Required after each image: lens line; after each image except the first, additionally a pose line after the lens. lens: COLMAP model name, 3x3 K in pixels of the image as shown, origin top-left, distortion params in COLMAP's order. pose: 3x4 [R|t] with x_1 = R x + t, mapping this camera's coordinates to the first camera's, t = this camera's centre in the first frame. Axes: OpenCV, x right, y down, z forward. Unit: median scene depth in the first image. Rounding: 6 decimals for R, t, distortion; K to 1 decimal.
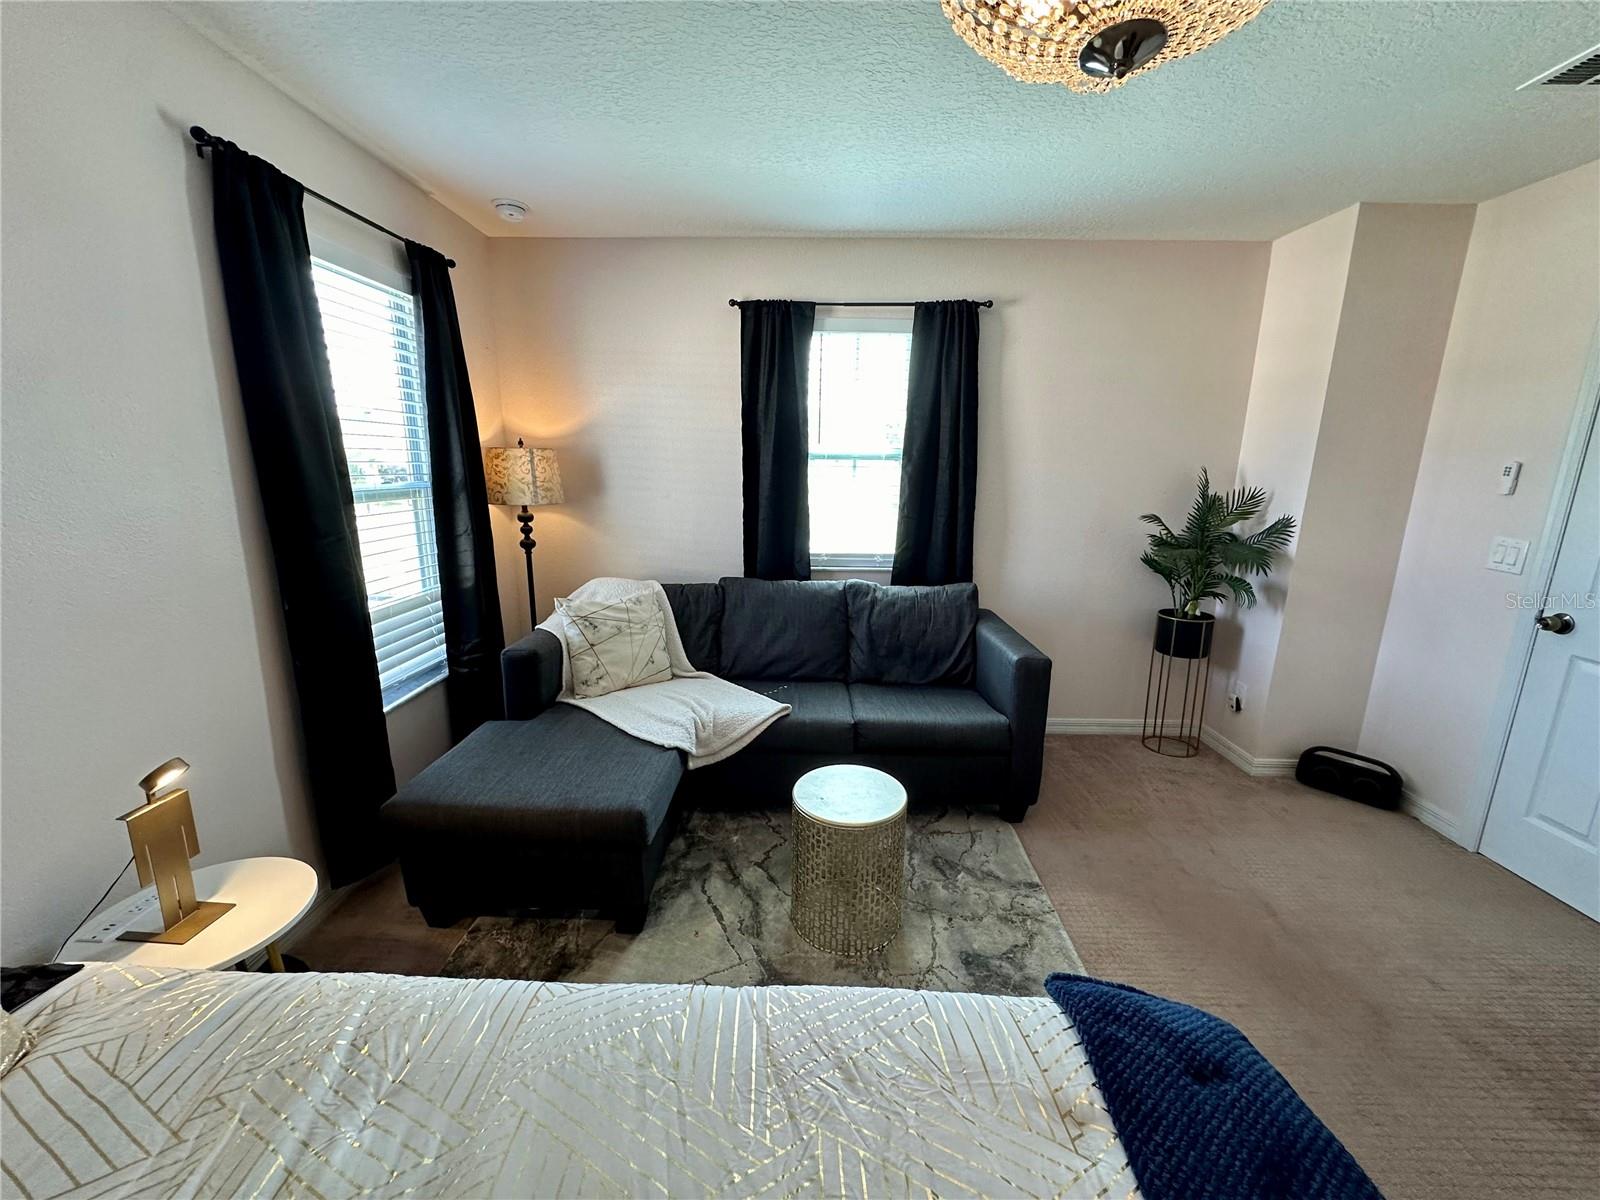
lens RADIAL K [[635.7, 0, 796.1], [0, 635.7, 601.4], [0, 0, 1]] dist [-0.008083, 0.000677]
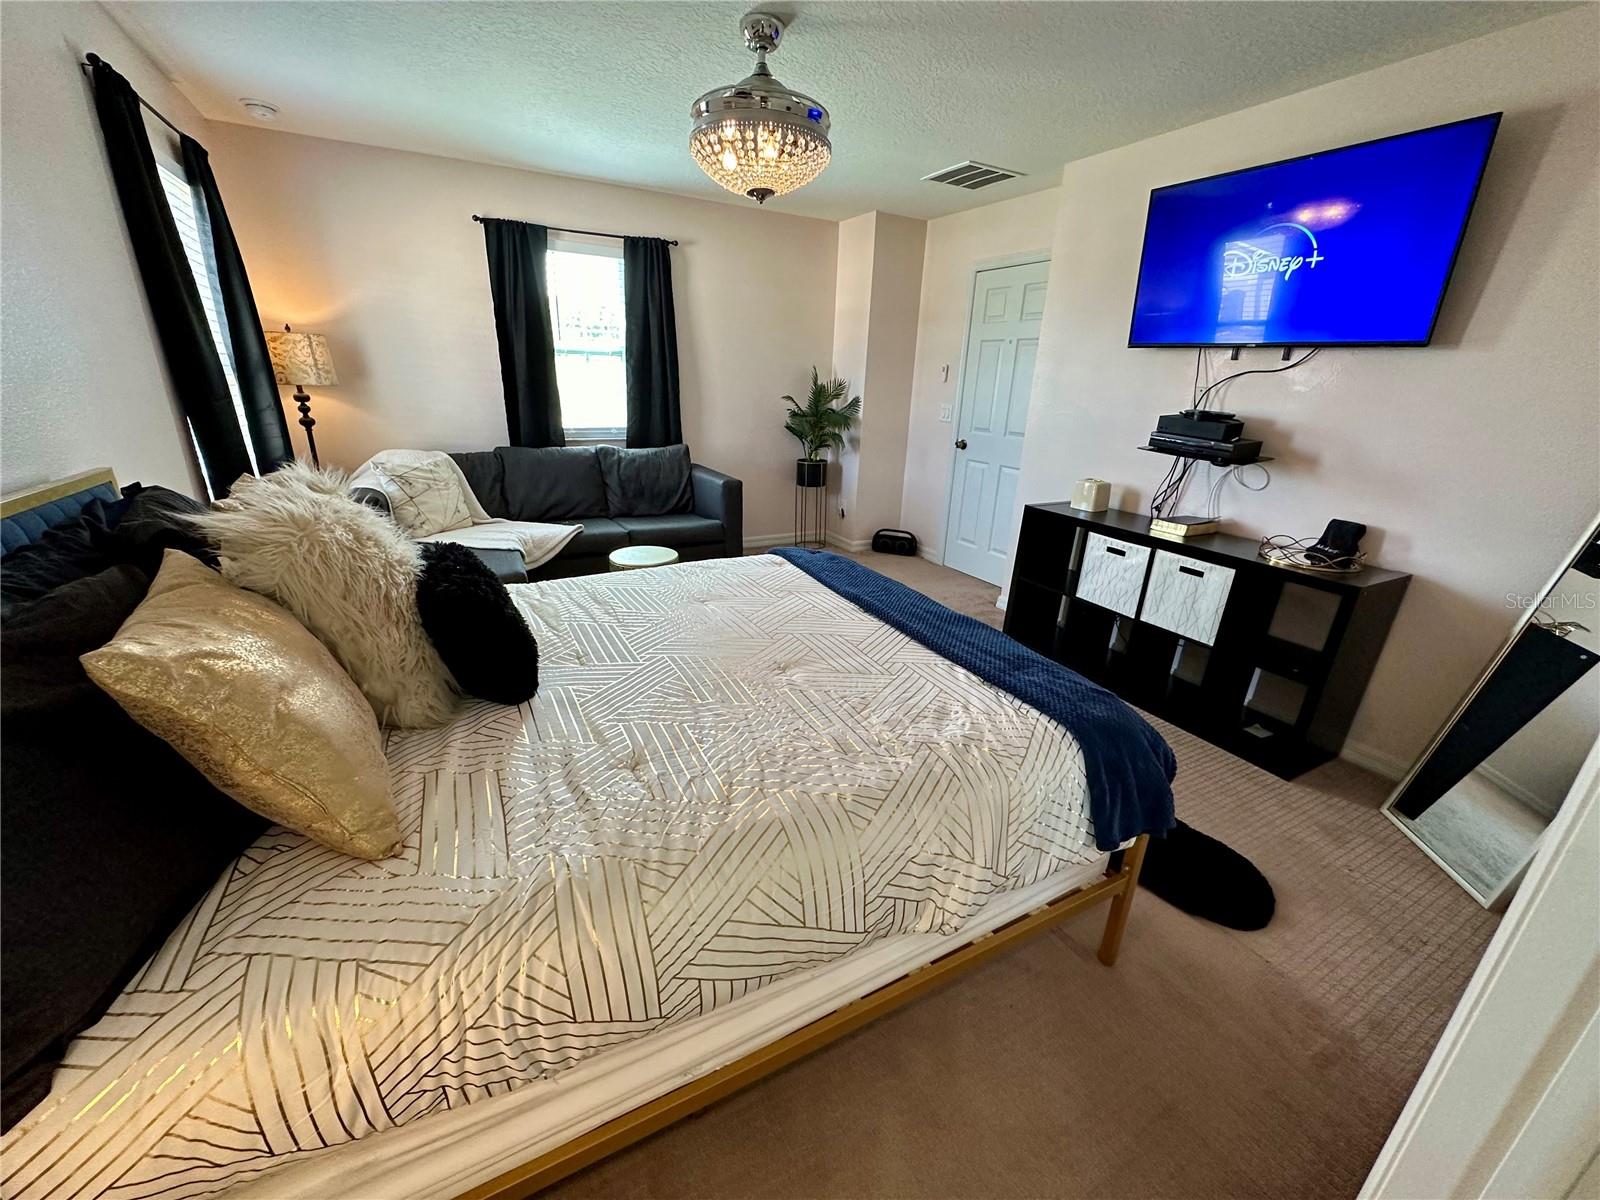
lens RADIAL K [[635.7, 0, 796.1], [0, 635.7, 601.4], [0, 0, 1]] dist [-0.008083, 0.000677]
pose [[0.870852, -0.147594, 0.468863, -0.245577], [0.082829, 0.984279, 0.155997, 0.124055], [-0.484516, -0.097014, 0.869386, -0.447072]]
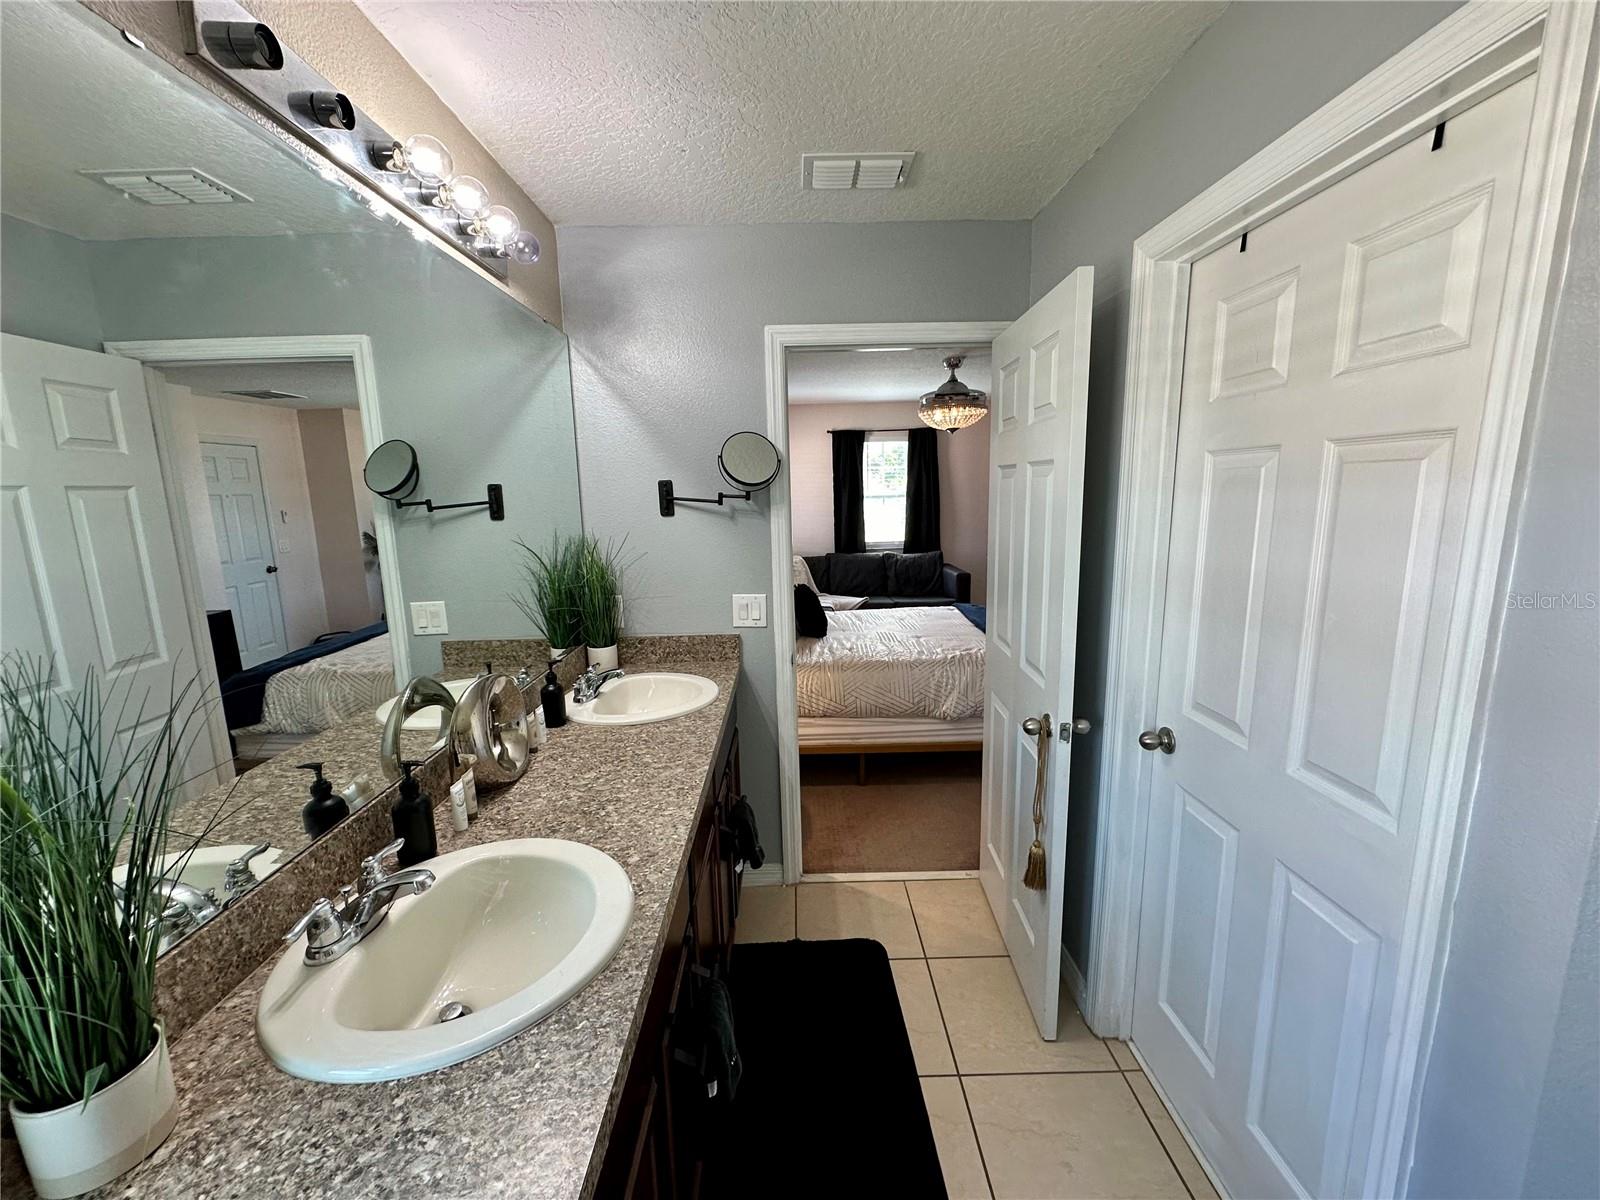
lens RADIAL K [[635.7, 0, 796.1], [0, 635.7, 601.4], [0, 0, 1]] dist [-0.008083, 0.000677]
pose [[0.998965, -0.041343, 0.018958, -0.284889], [0.042102, 0.998247, -0.041601, 0.226234], [-0.017205, 0.042357, 0.998954, -1.243083]]
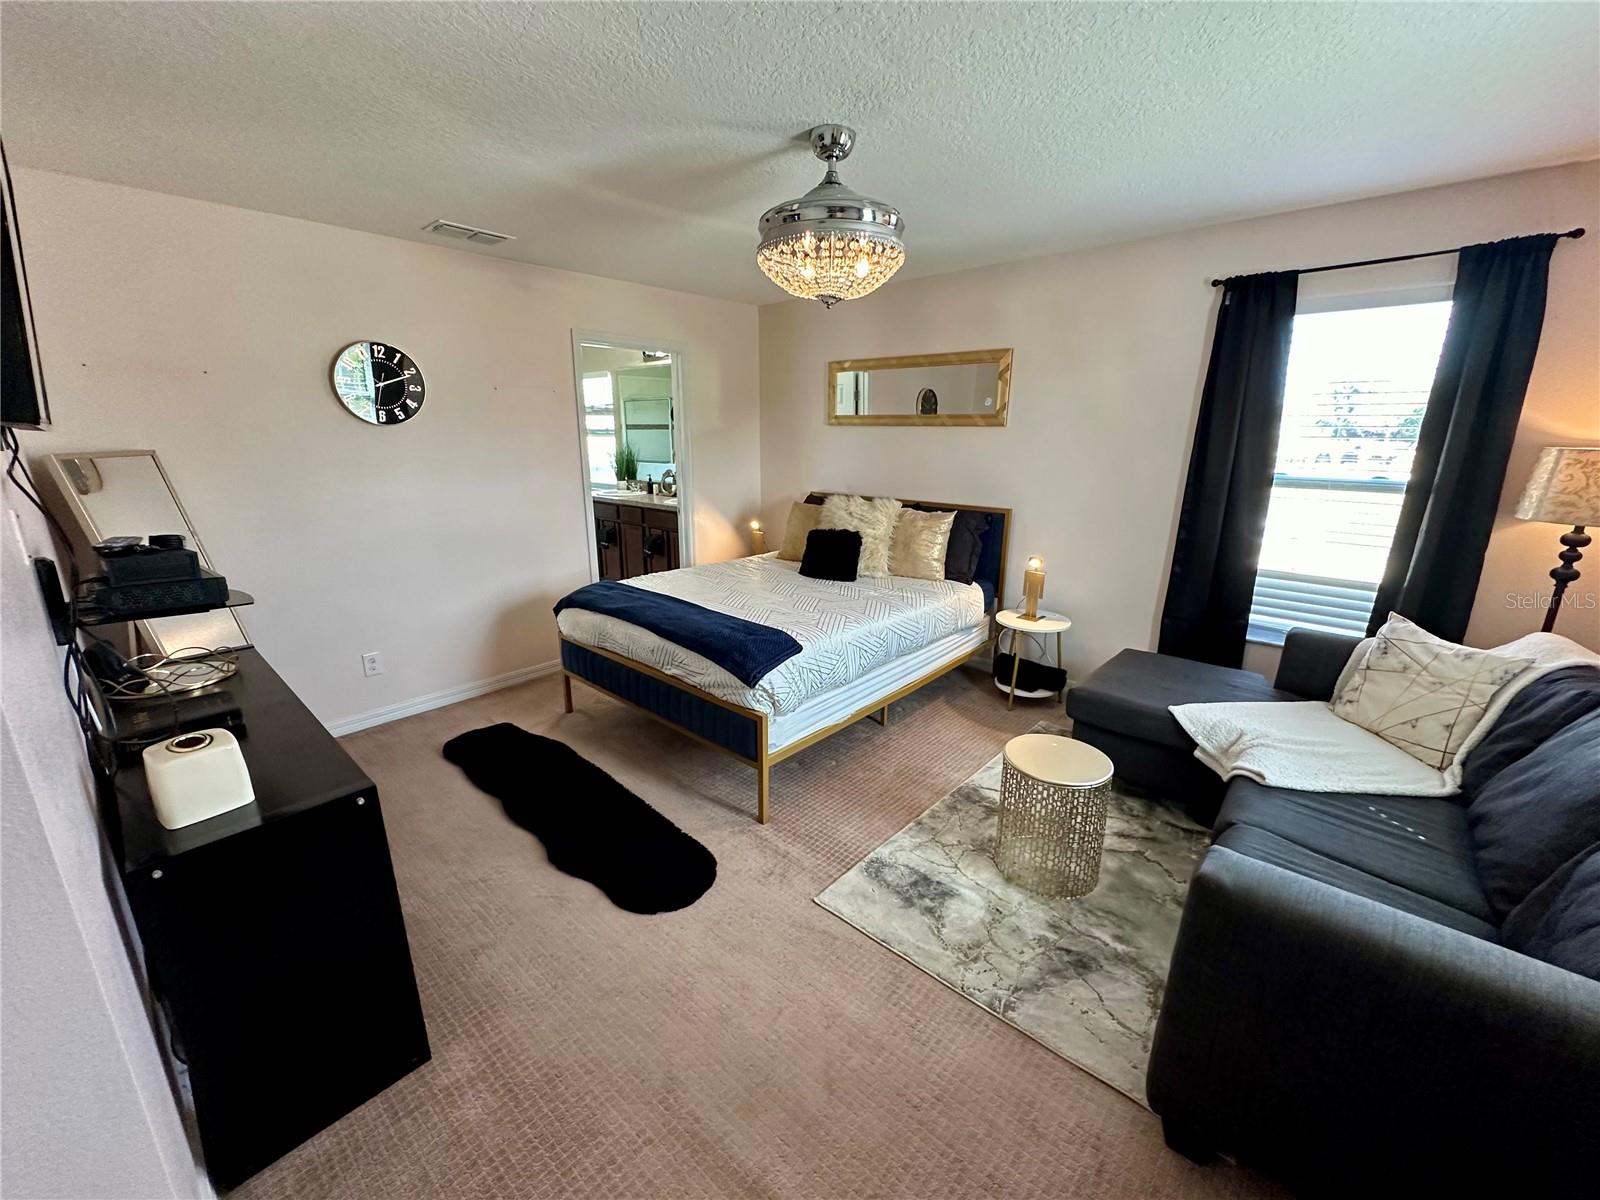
lens RADIAL K [[635.7, 0, 796.1], [0, 635.7, 601.4], [0, 0, 1]] dist [-0.008083, 0.000677]
pose [[-0.643478, 0.176034, -0.744948, 0.757221], [-0.175870, 0.913164, 0.367698, -0.181316], [0.744987, 0.367619, -0.556642, 0.764371]]
